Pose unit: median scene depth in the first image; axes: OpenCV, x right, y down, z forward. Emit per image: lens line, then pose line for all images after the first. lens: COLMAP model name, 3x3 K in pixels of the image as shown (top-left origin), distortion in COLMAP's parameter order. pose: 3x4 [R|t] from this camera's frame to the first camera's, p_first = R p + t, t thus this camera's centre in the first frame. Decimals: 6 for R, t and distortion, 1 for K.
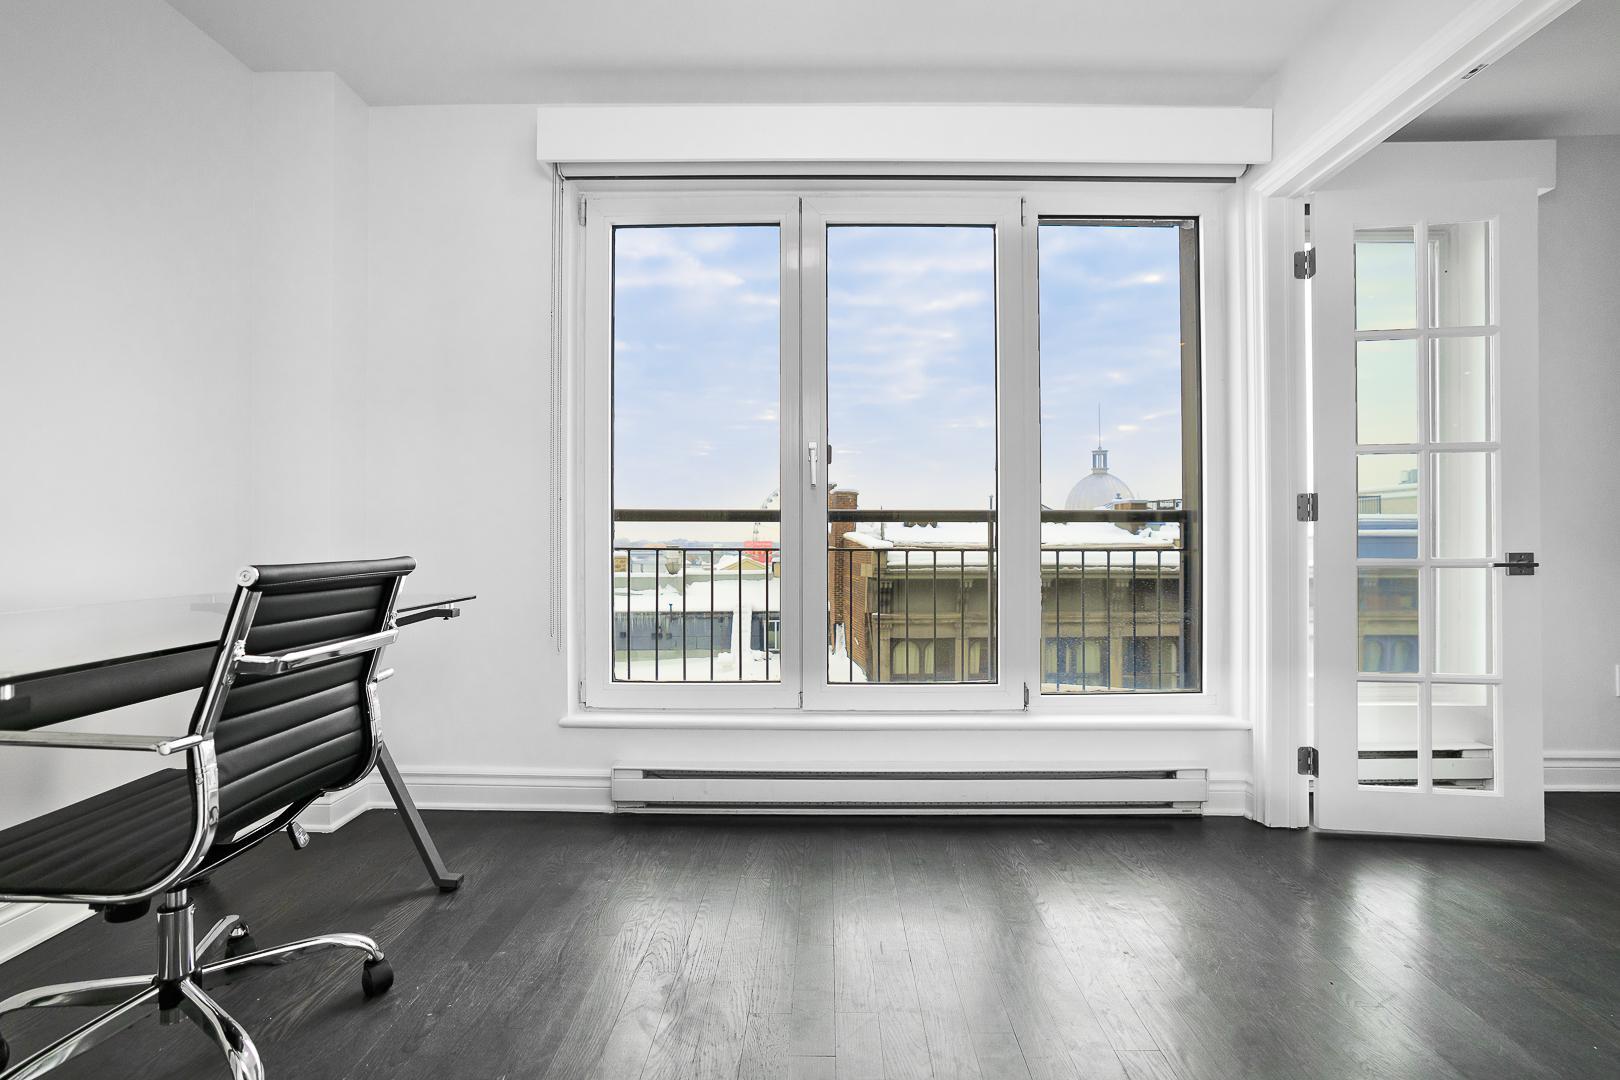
lens RADIAL K [[763.3, 0, 800.6], [0, 763.3, 536.7], [0, 0, 1]] dist [-0.016663, 0.012649]
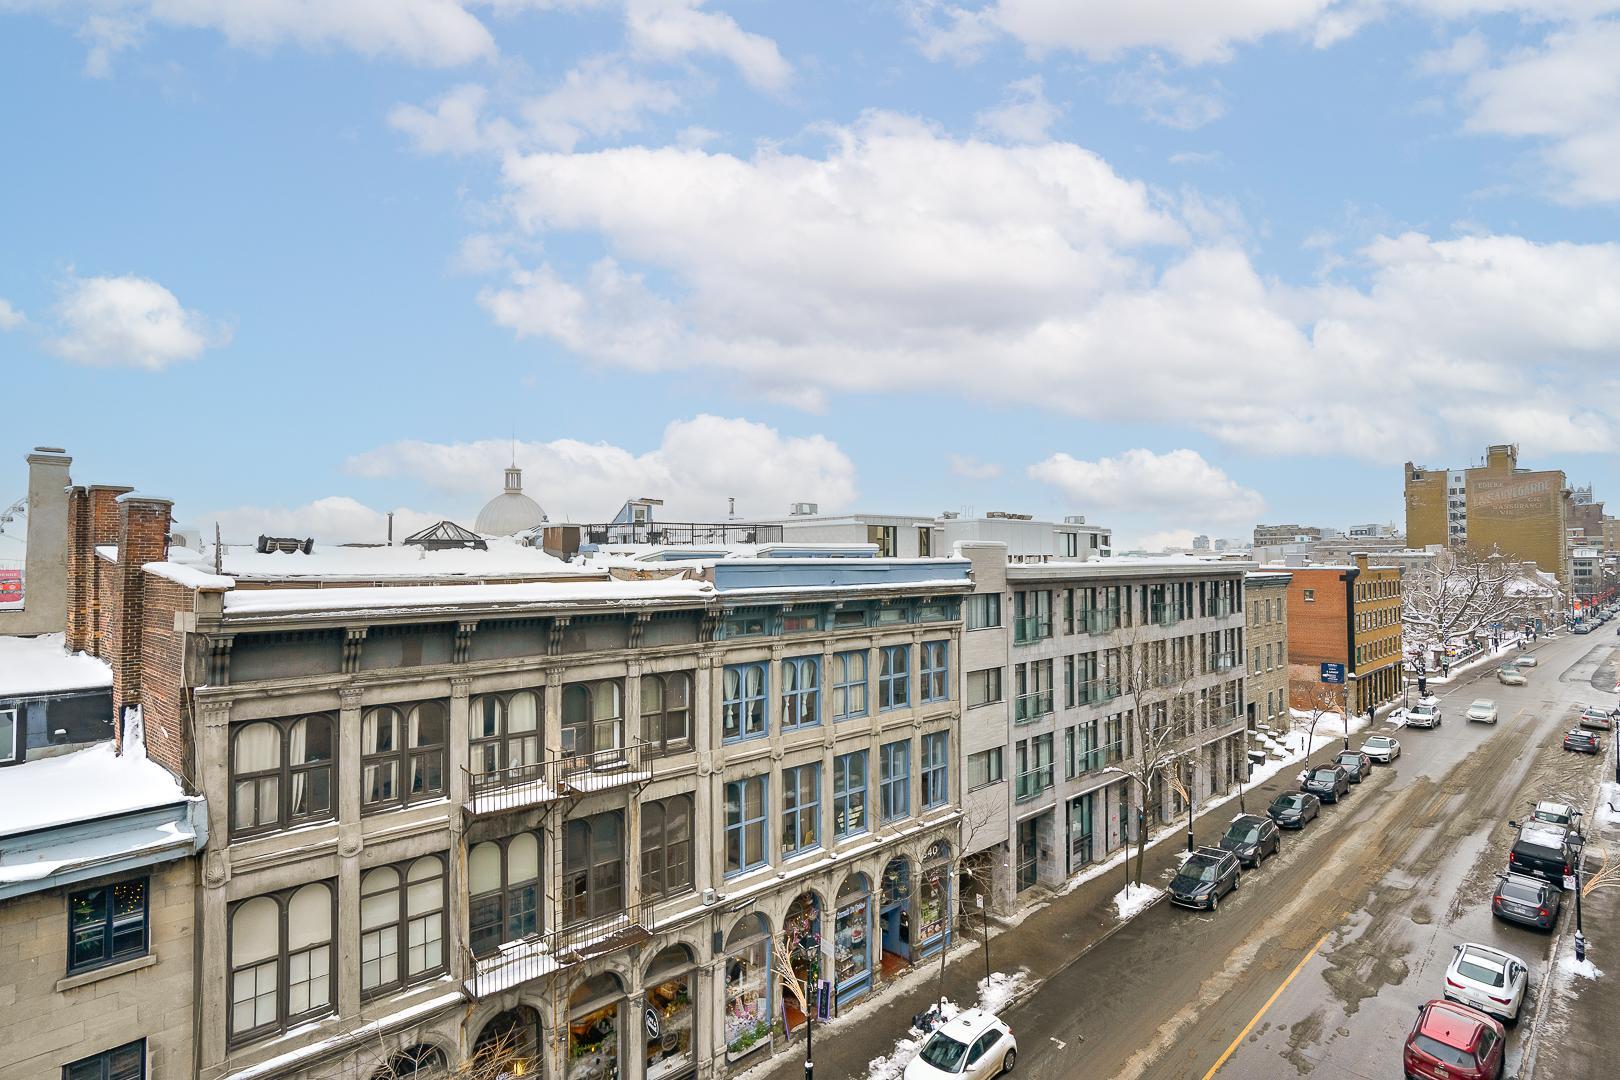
lens RADIAL K [[763.3, 0, 788.3], [0, 763.3, 543.2], [0, 0, 1]] dist [-0.016663, 0.012649]
pose [[0.735031, 0.011050, 0.677943, 0.025702], [0.005011, 0.999751, -0.021728, -0.005793], [-0.678014, 0.019367, 0.734793, 0.183085]]
